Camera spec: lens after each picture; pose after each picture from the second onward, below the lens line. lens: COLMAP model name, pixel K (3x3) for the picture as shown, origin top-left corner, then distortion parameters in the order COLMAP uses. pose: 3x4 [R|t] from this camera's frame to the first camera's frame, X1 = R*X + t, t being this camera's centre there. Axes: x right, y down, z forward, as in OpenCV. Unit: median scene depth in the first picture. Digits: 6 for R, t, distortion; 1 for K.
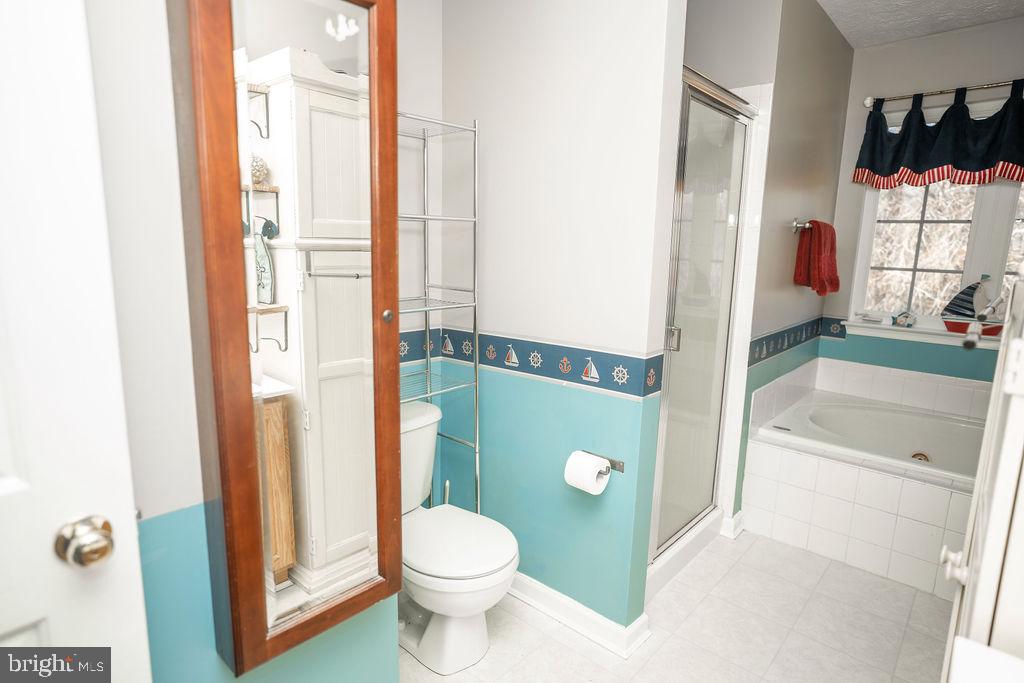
lens RADIAL K [[563.4, 0, 512.0], [0, 563.4, 341.5], [0, 0, 1]] dist [-0.043969, 0.039018]
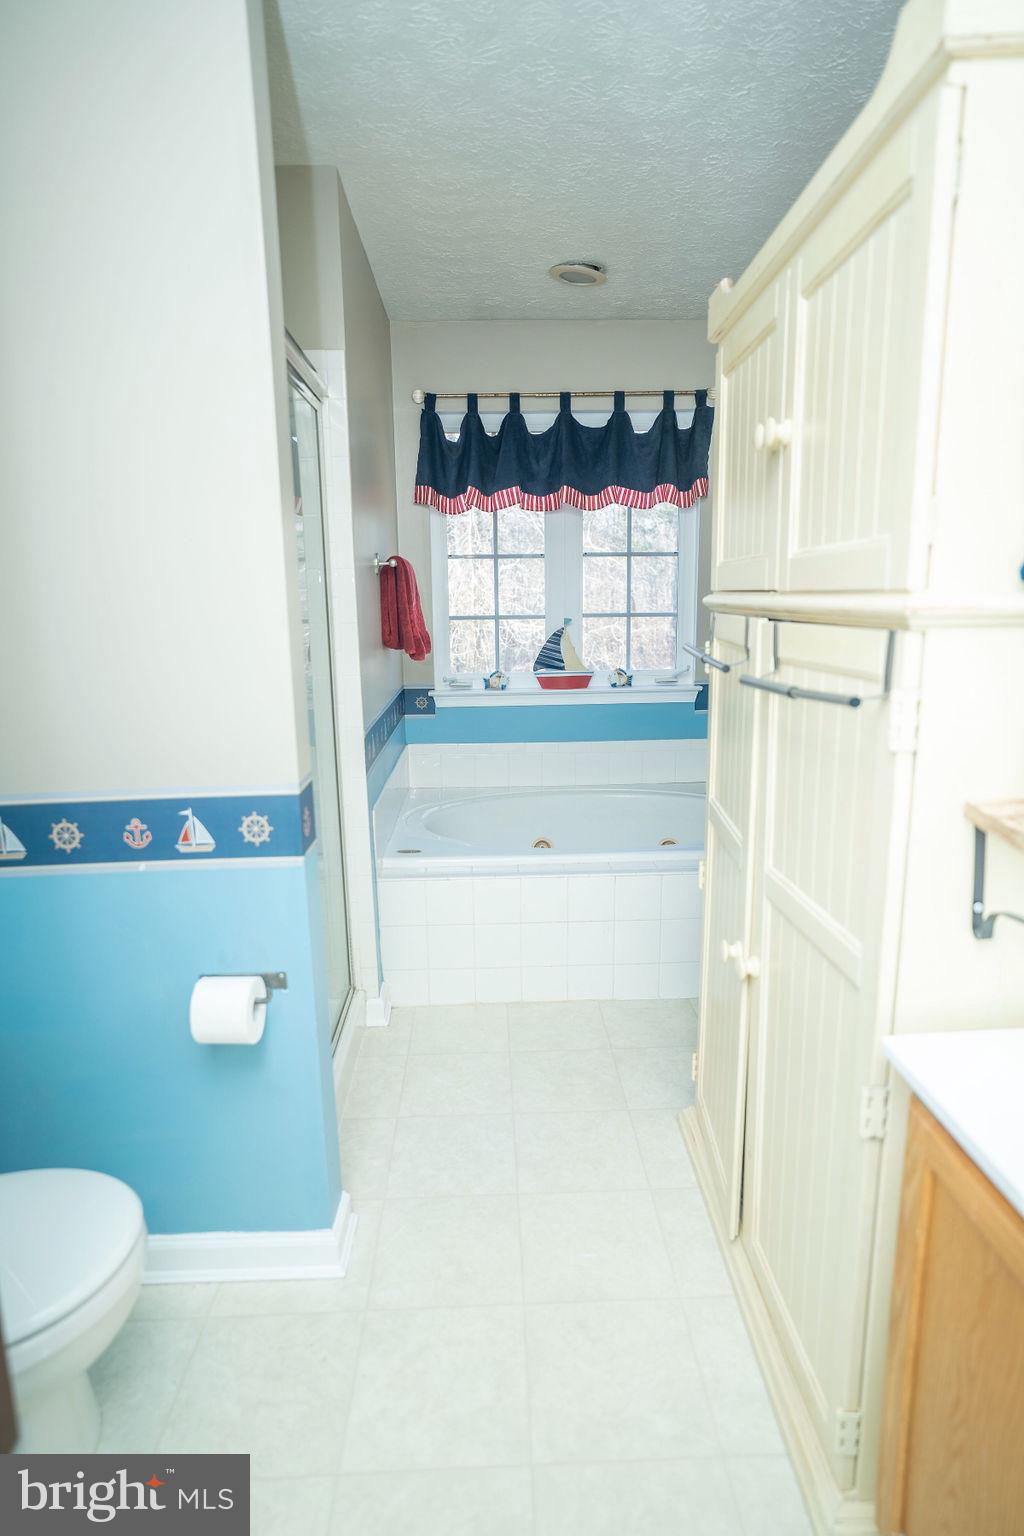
lens RADIAL K [[845.1, 0, 512.0], [0, 845.1, 768.0], [0, 0, 1]] dist [-0.043969, 0.039018]
pose [[0.725364, -0.176063, 0.665469, -0.113022], [0.156022, 0.983629, 0.090173, -0.024289], [-0.670450, 0.038420, 0.740959, 0.110517]]
